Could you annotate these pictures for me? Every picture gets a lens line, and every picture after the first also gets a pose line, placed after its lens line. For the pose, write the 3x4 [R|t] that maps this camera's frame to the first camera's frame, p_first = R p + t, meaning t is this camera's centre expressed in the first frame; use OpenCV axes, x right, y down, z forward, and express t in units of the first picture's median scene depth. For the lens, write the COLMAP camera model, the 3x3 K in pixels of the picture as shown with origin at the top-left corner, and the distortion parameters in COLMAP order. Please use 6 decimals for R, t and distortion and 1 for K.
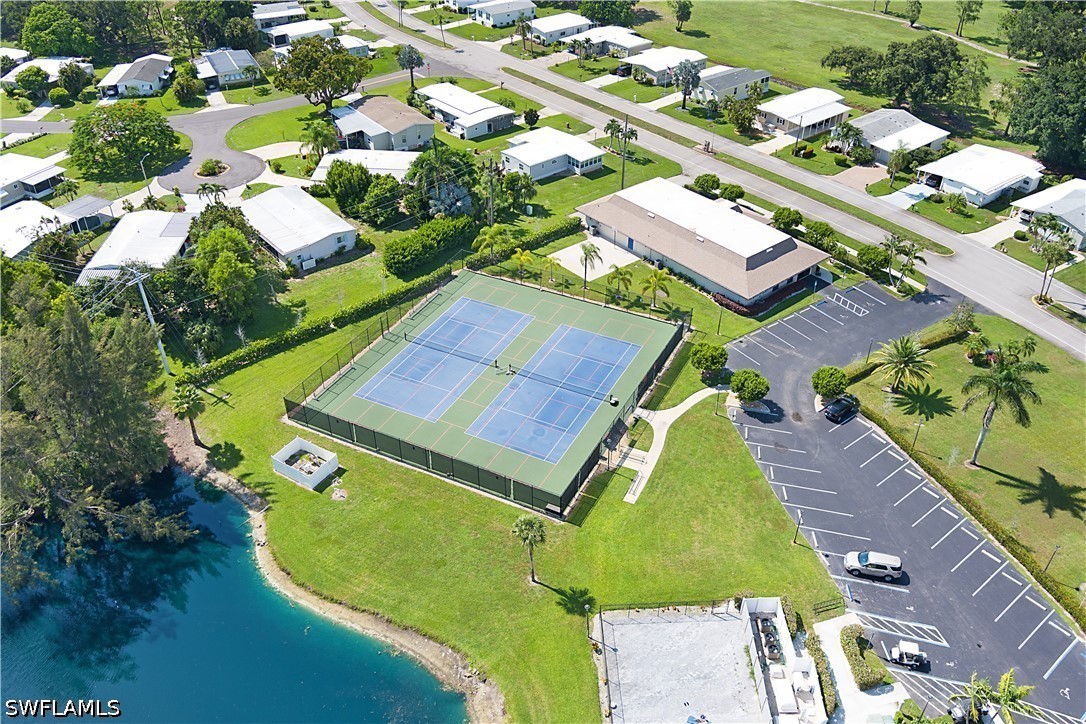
lens RADIAL K [[875.2, 0, 543.0], [0, 875.2, 362.0], [0, 0, 1]] dist [-0.073675, 0.013010]
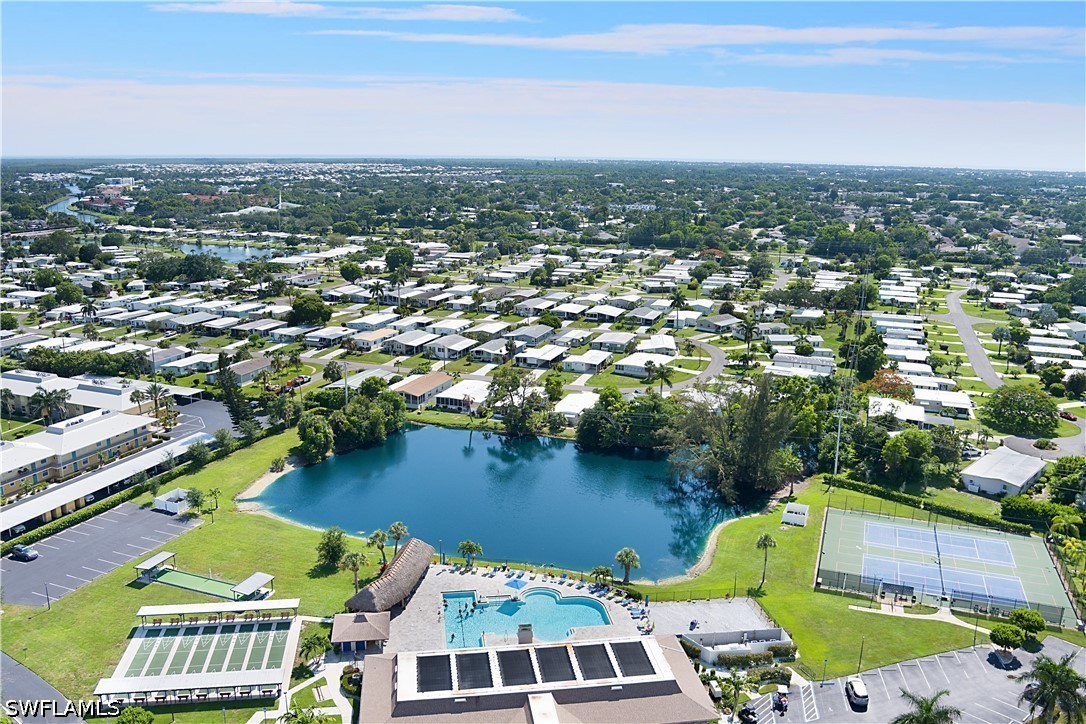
lens RADIAL K [[875.2, 0, 543.0], [0, 875.2, 362.0], [0, 0, 1]] dist [-0.073675, 0.013010]
pose [[0.105676, 0.225811, -0.968422, 1.022965], [-0.596692, 0.793462, 0.119902, -0.025612], [0.795481, 0.565179, 0.218590, 0.021004]]
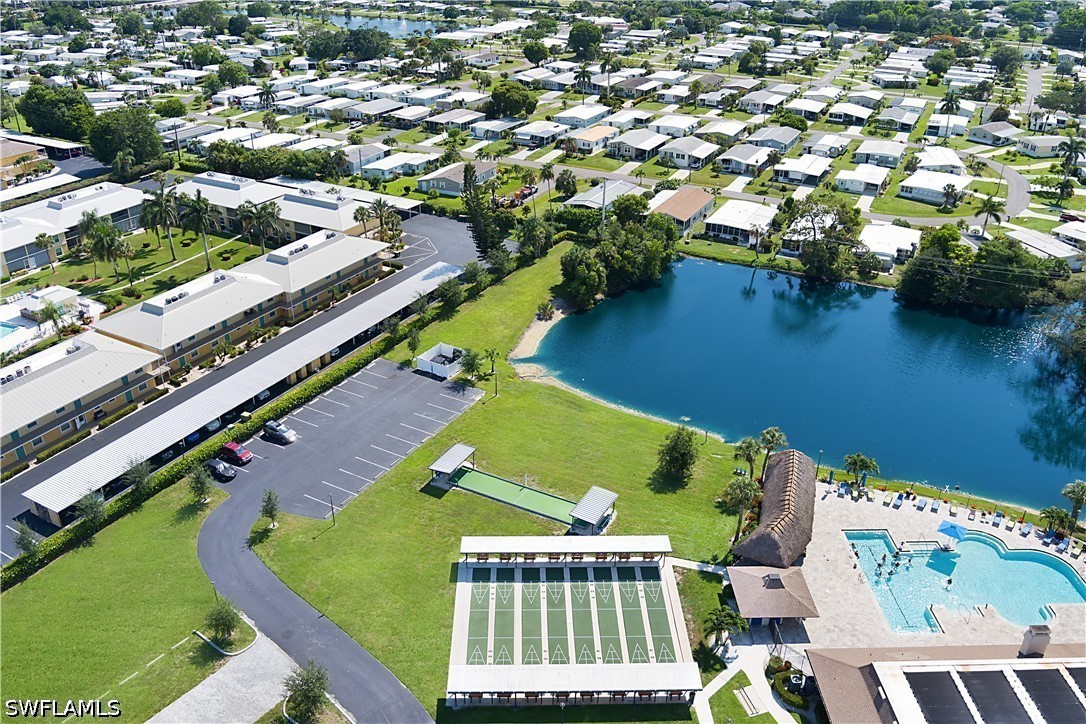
lens RADIAL K [[875.2, 0, 543.0], [0, 875.2, 362.0], [0, 0, 1]] dist [-0.073675, 0.013010]
pose [[-0.029345, 0.457408, -0.888773, 0.669868], [-0.599223, 0.703620, 0.381904, 0.160838], [0.800044, 0.543780, 0.253442, -0.200459]]
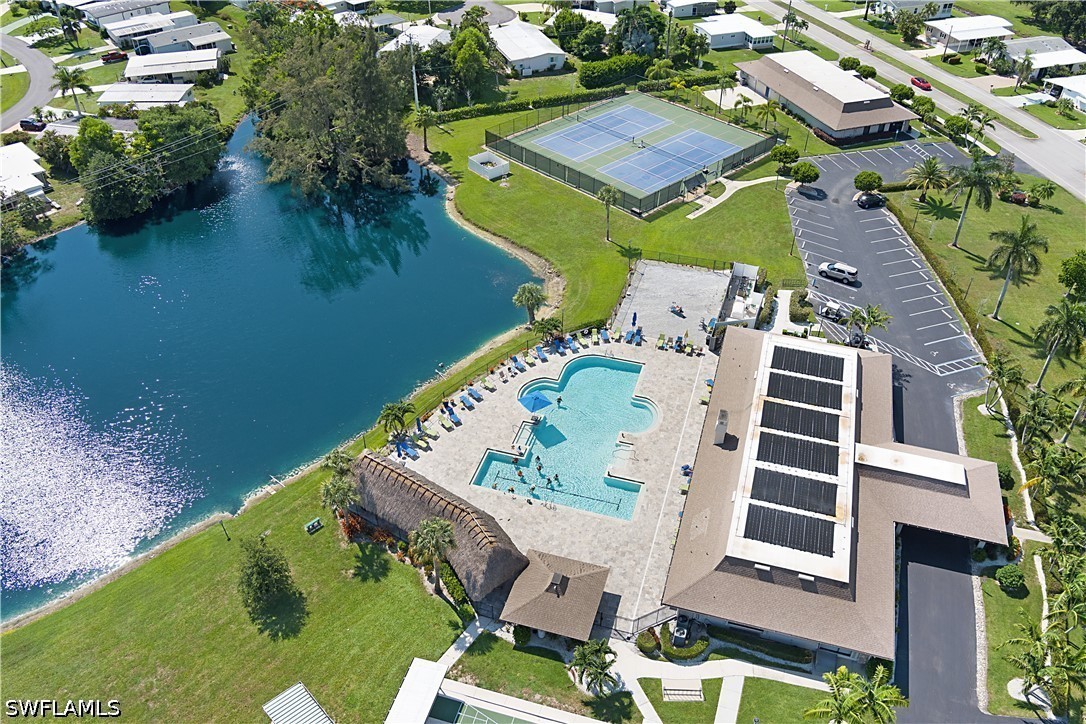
lens RADIAL K [[875.2, 0, 543.0], [0, 875.2, 362.0], [0, 0, 1]] dist [-0.073675, 0.013010]
pose [[0.944300, 0.206724, -0.256052, 0.217138], [-0.197426, 0.978368, 0.061798, 0.264177], [0.263288, -0.007804, 0.964686, -0.351545]]
